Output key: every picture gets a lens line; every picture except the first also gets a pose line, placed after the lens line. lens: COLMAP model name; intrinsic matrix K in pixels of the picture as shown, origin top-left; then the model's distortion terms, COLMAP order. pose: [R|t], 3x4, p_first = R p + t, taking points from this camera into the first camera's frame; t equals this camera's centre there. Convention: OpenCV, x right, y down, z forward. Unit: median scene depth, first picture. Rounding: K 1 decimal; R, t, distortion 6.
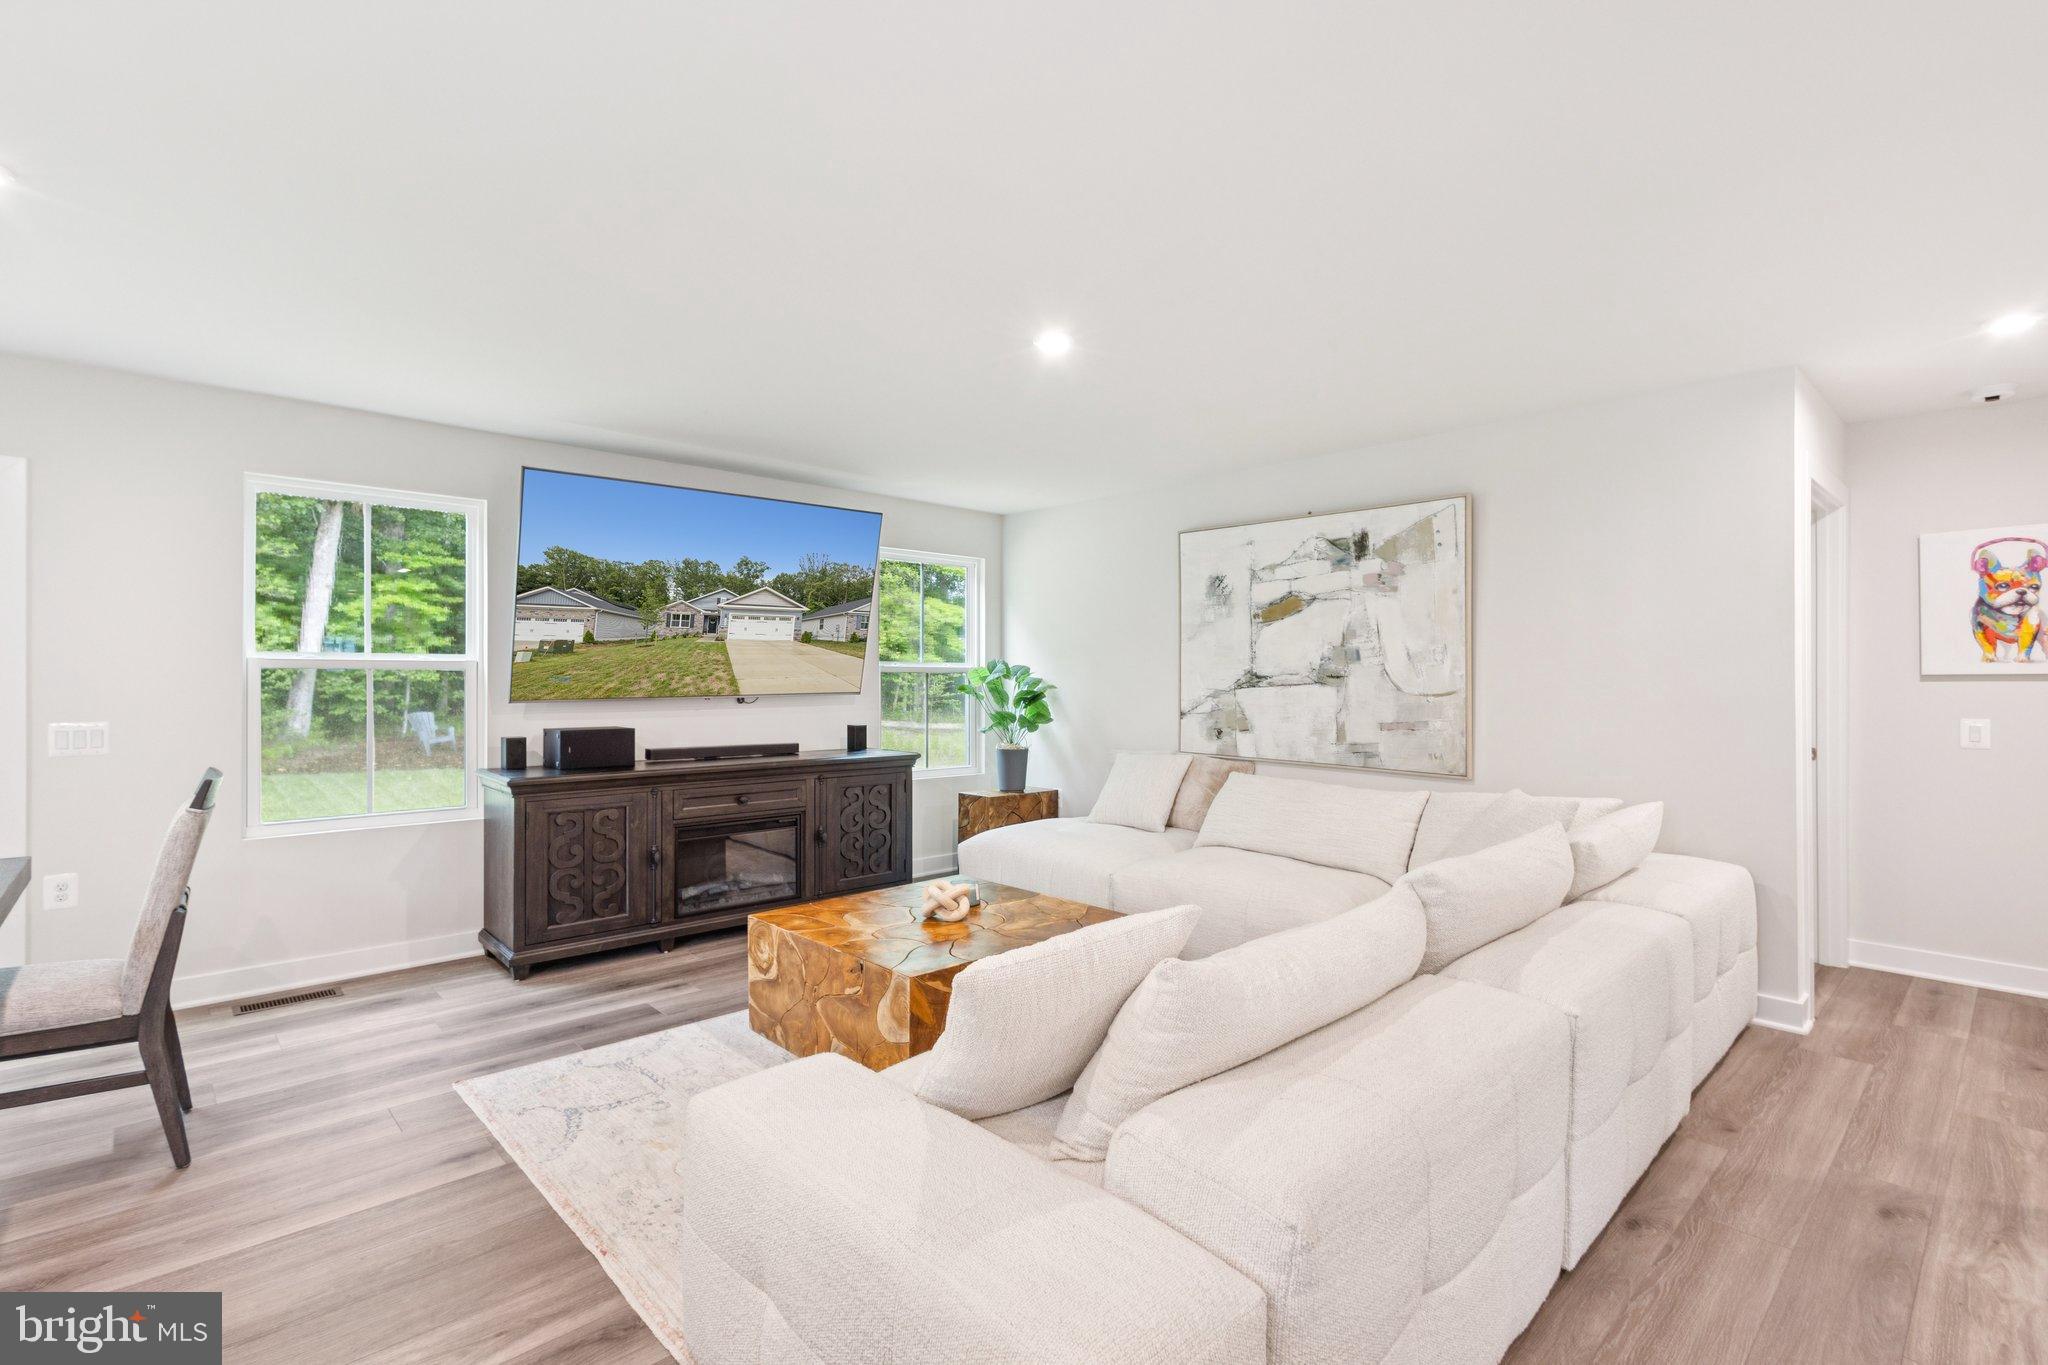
lens RADIAL K [[945.5, 0, 1034.9], [0, 945.5, 668.3], [0, 0, 1]] dist [0.013726, -0.002969]
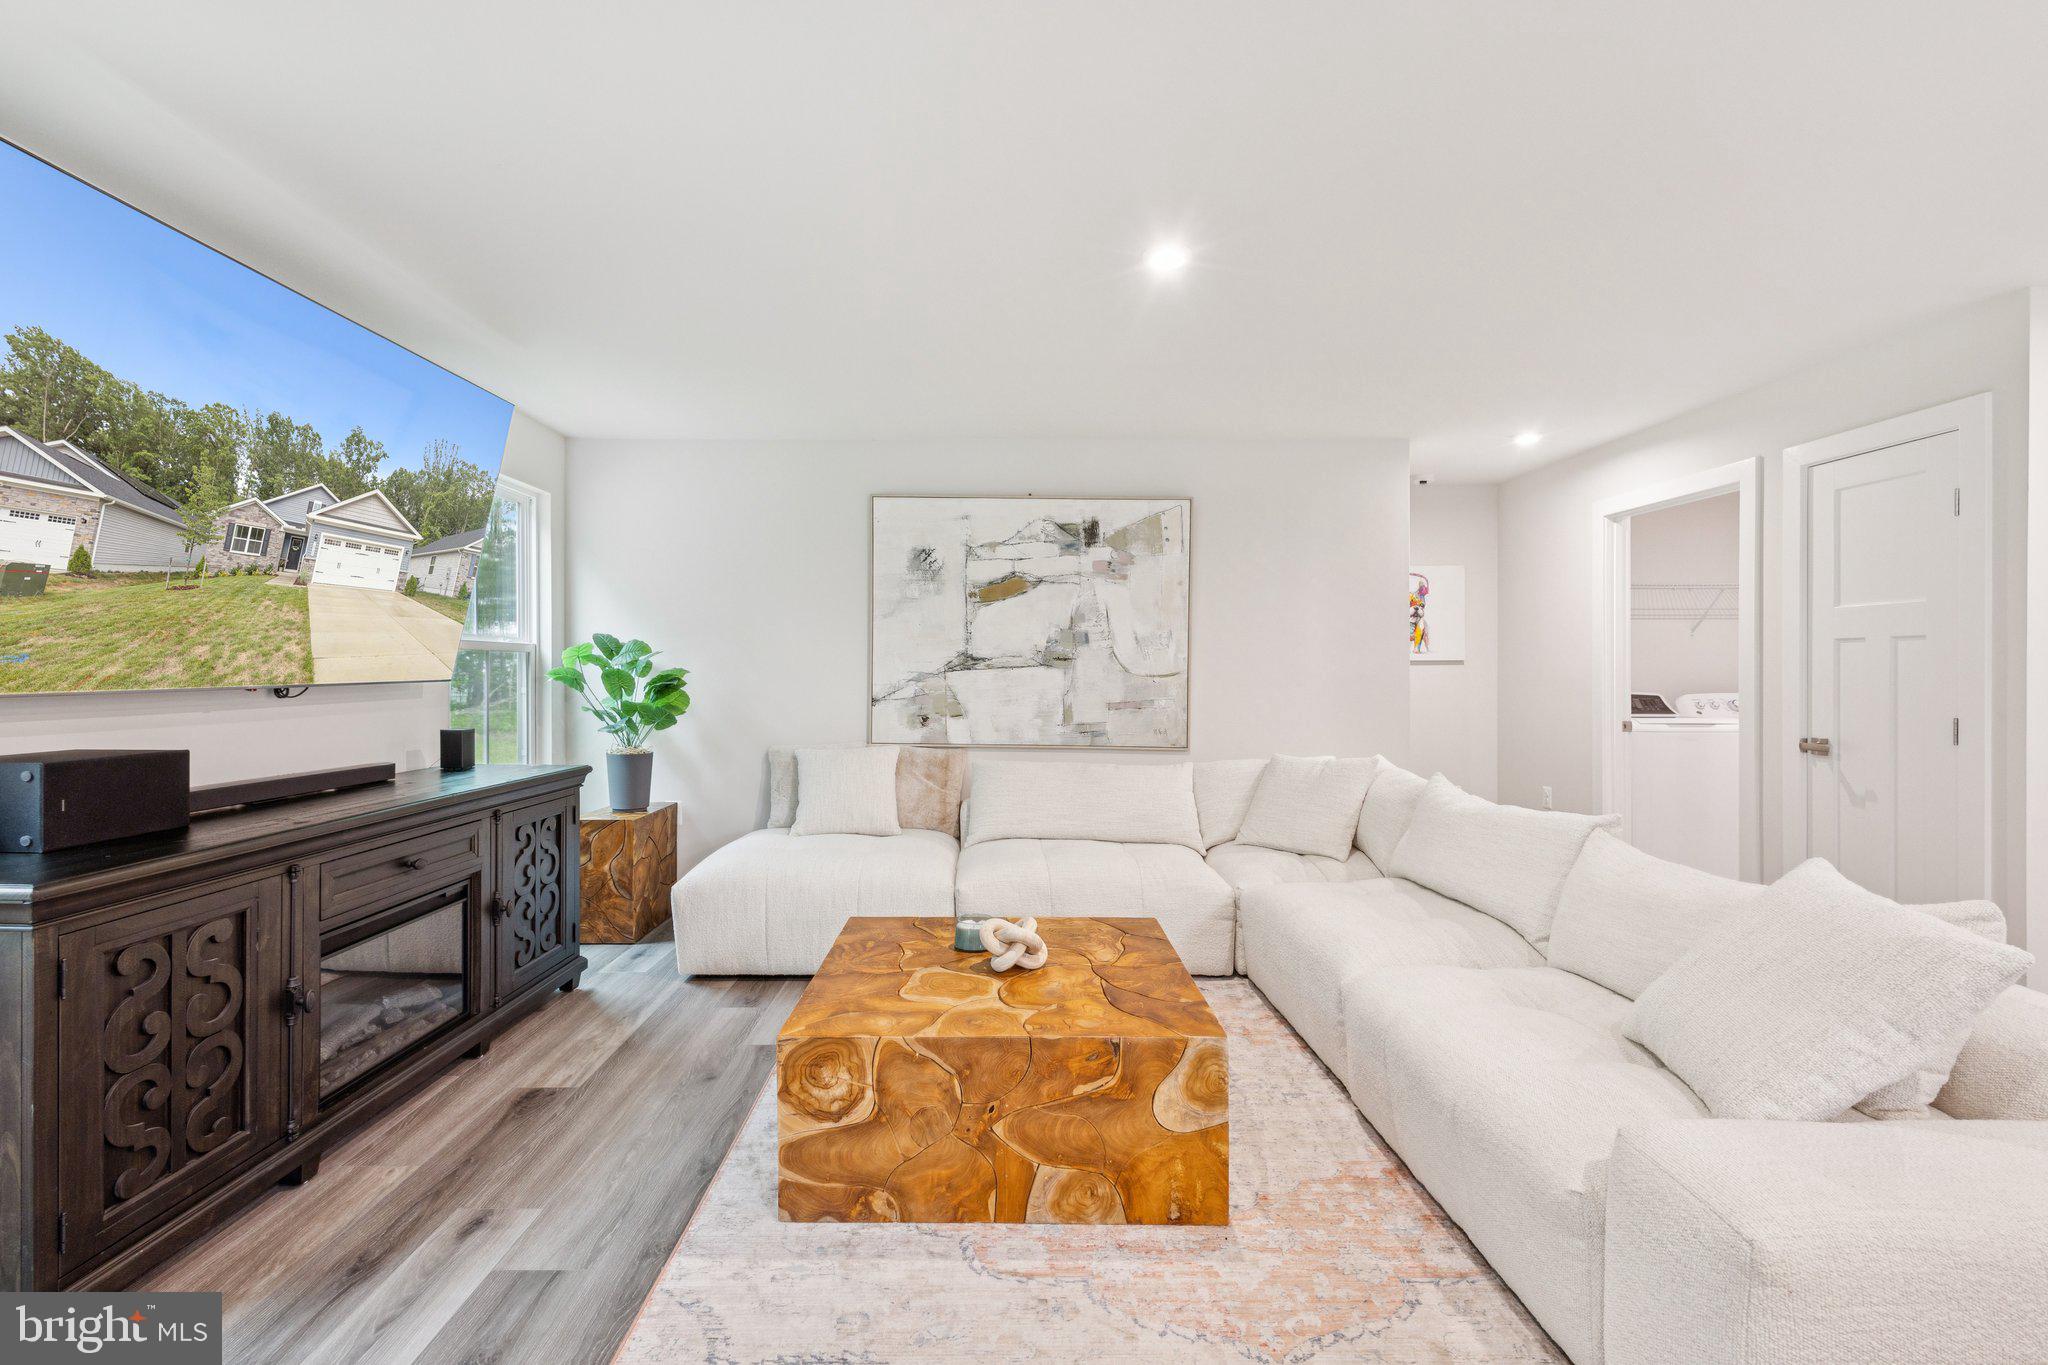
lens RADIAL K [[945.5, 0, 1000.3], [0, 945.5, 668.9], [0, 0, 1]] dist [0.013726, -0.002969]
pose [[0.690999, 0.002408, 0.722852, -0.465703], [-0.009556, 0.999937, 0.005804, 0.014321], [-0.722793, -0.010918, 0.690978, 0.345965]]
